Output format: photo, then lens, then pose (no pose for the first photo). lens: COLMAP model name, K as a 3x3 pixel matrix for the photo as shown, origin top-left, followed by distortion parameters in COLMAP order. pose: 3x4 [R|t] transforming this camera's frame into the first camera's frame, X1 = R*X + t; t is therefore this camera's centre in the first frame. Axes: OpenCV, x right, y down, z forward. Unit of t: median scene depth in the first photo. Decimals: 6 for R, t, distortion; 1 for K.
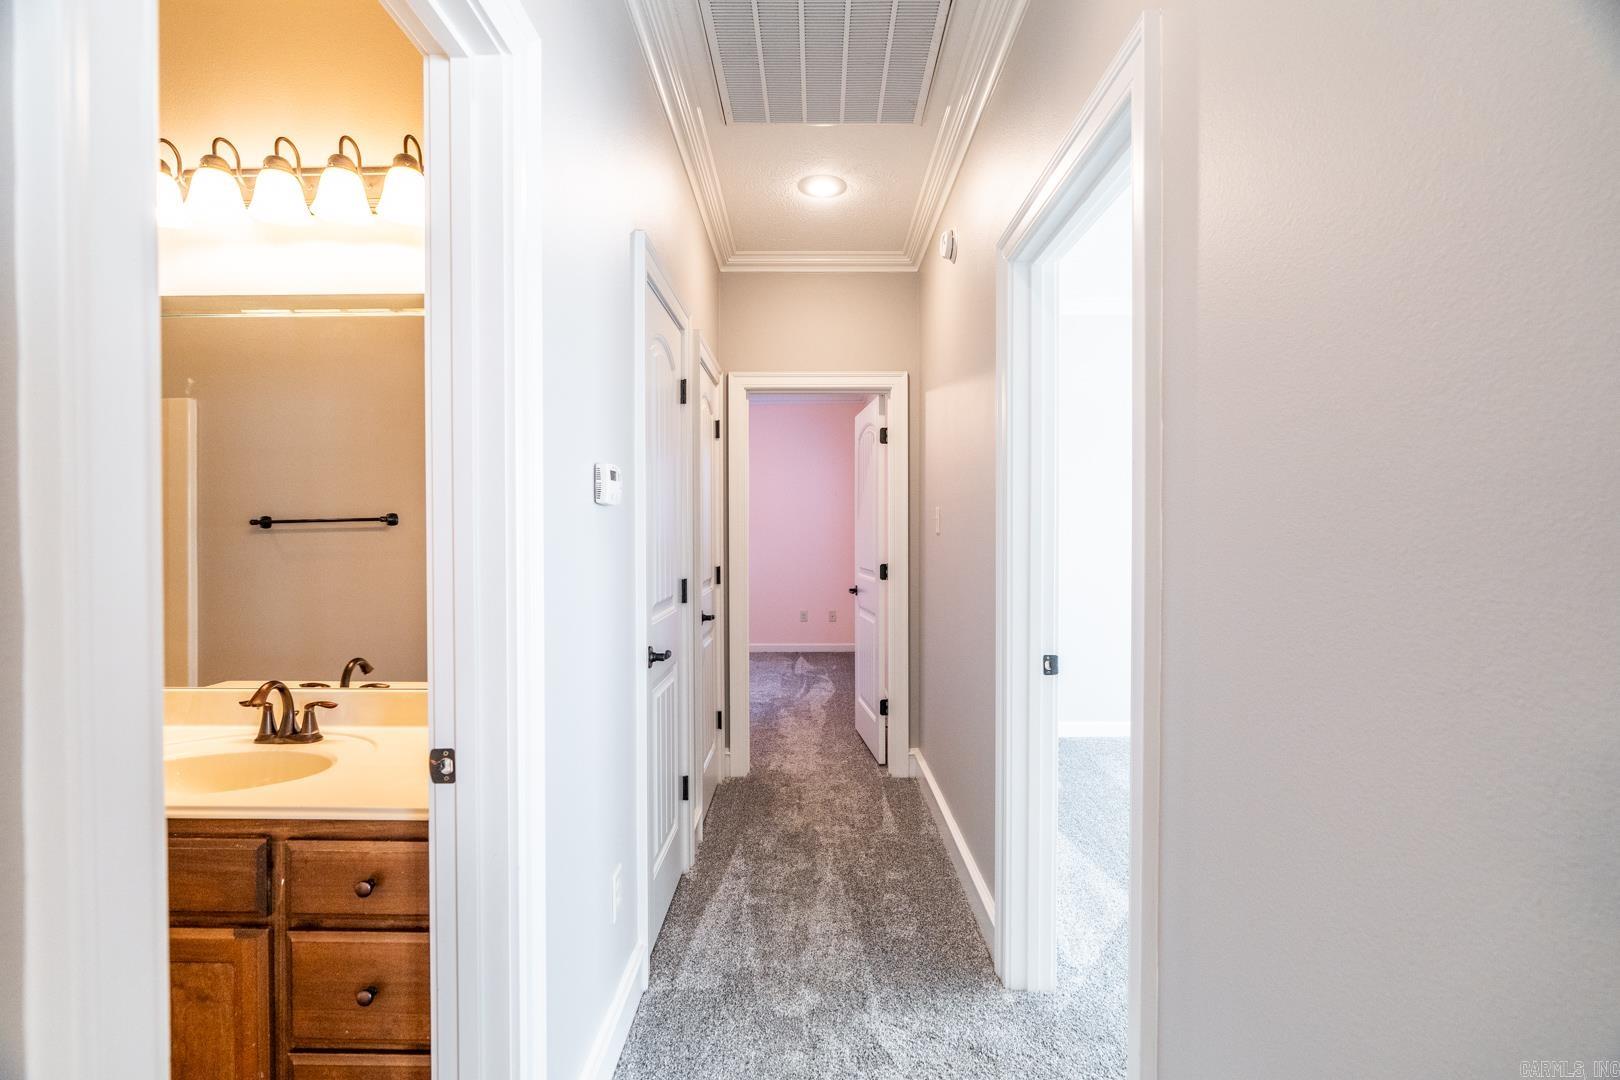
lens RADIAL K [[719.2, 0, 810.0], [0, 719.2, 540.0], [0, 0, 1]] dist [-0.016784, 0.000509]
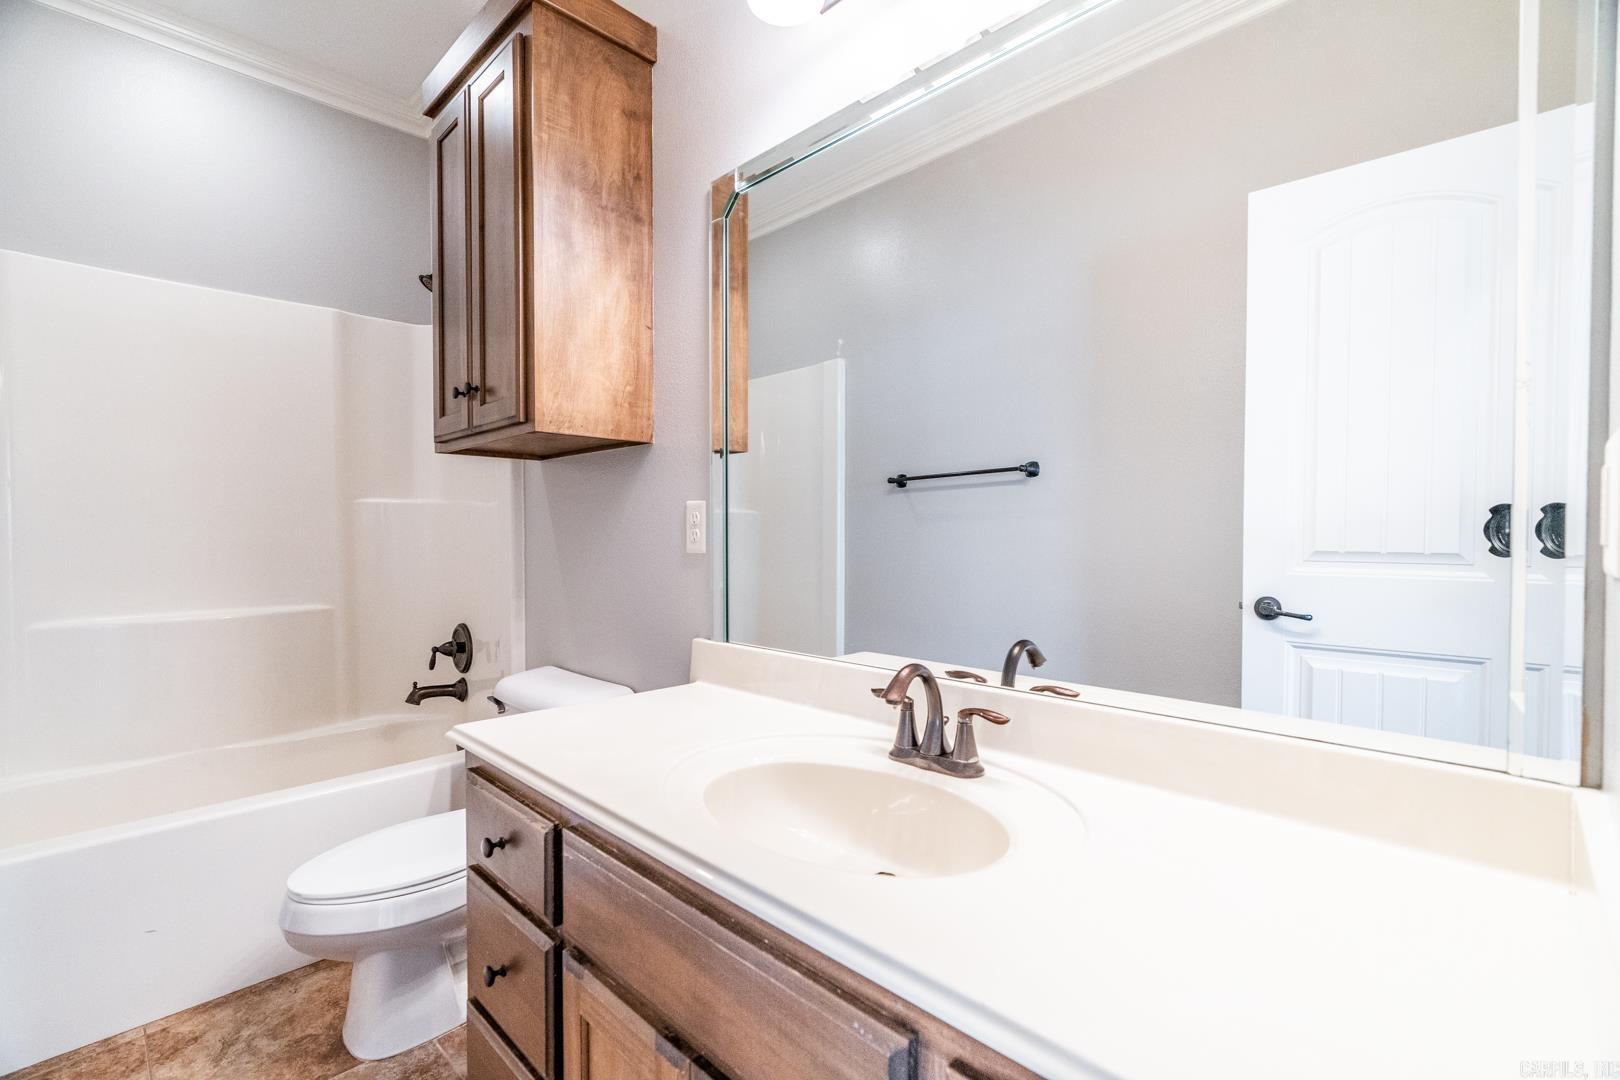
lens RADIAL K [[719.2, 0, 810.0], [0, 719.2, 540.0], [0, 0, 1]] dist [-0.016784, 0.000509]
pose [[0.715238, 0.013701, -0.698747, -0.381077], [-0.010839, 0.999905, 0.008511, 0.085538], [0.698797, 0.001486, 0.715318, 0.484622]]
